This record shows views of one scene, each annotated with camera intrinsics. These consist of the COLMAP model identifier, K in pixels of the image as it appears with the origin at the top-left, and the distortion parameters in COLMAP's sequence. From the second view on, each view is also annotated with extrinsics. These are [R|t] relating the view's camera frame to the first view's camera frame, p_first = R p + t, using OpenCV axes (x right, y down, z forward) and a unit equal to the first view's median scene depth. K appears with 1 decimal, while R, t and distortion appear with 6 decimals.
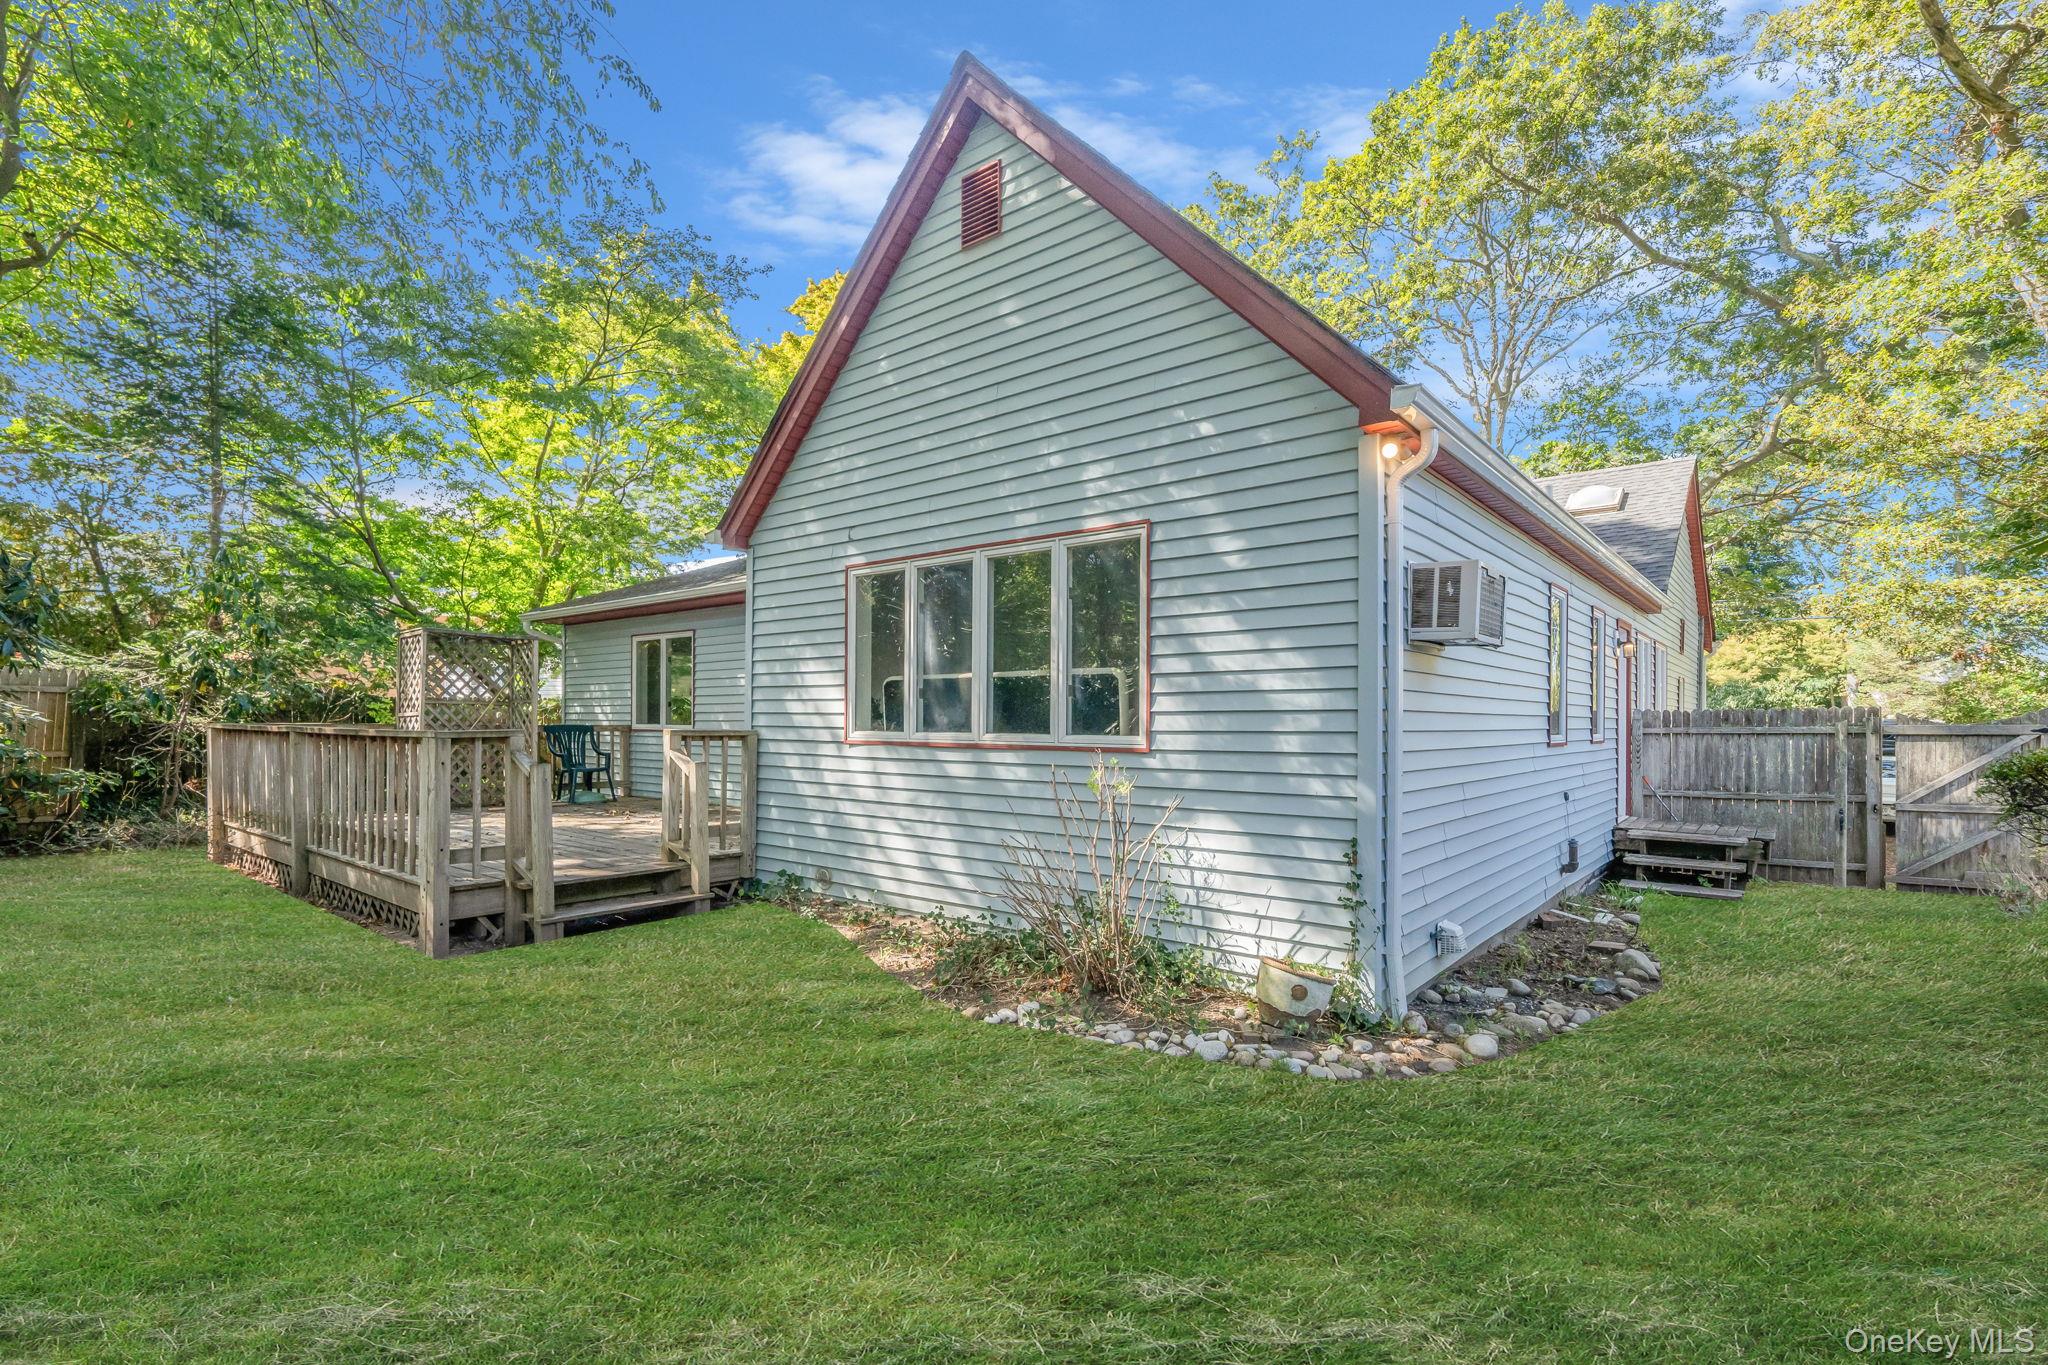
lens RADIAL K [[940.9, 0, 1037.4], [0, 940.9, 711.7], [0, 0, 1]] dist [0.000923, 0.000185]
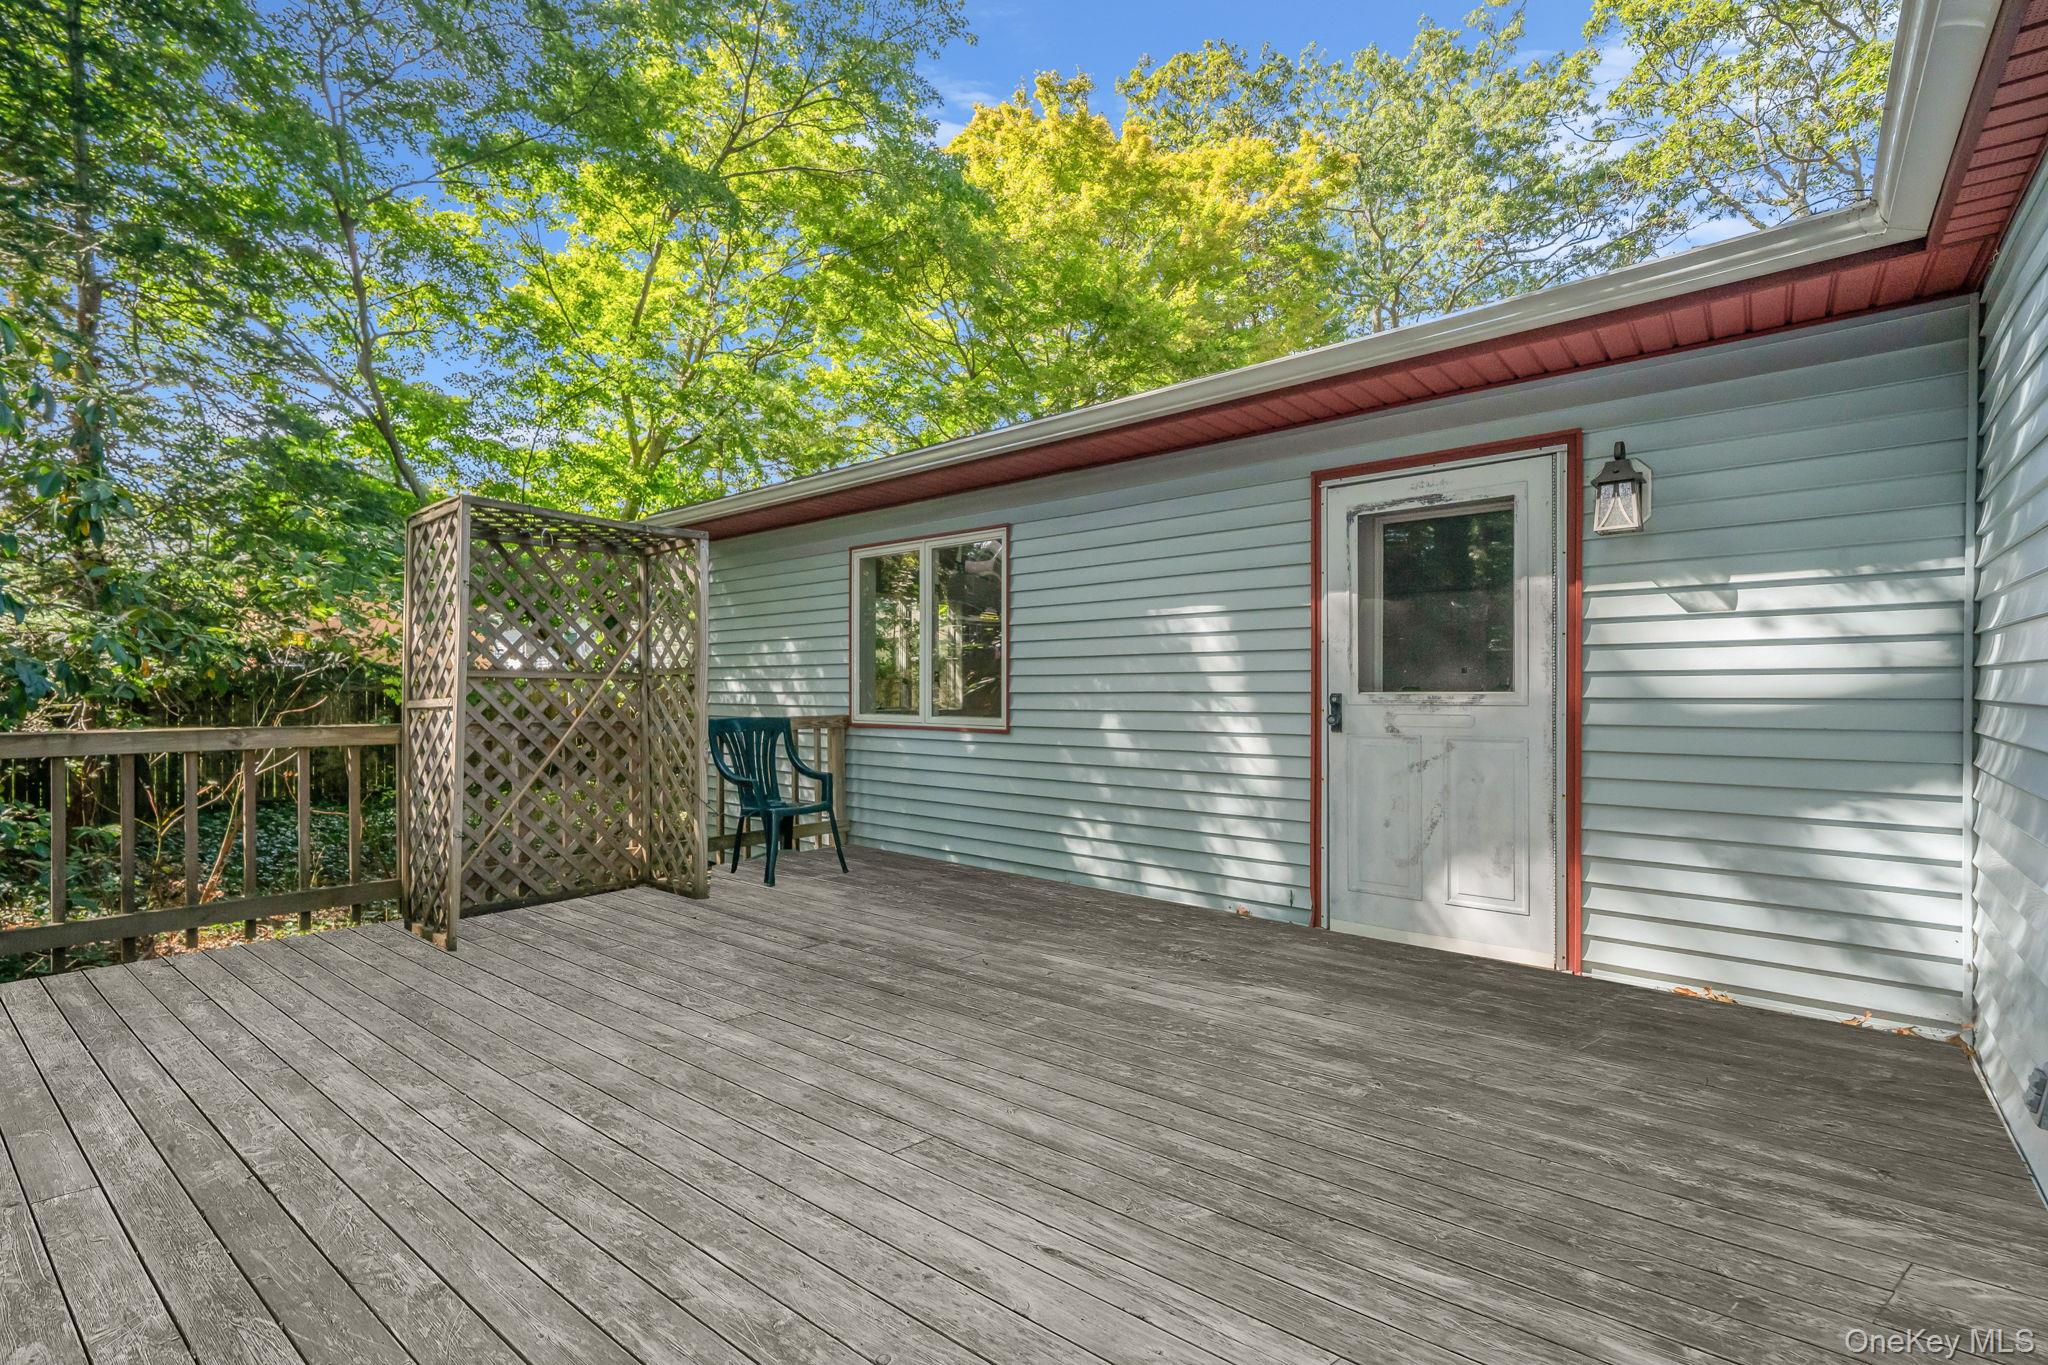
lens RADIAL K [[855.6, 0, 1024.0], [0, 855.6, 682.5], [0, 0, 1]] dist [-0.008458, 0.000000]
pose [[0.999973, -0.006908, -0.002328, -0.643291], [0.006918, 0.999965, 0.004604, -0.011741], [0.002296, -0.004620, 0.999987, 0.994372]]
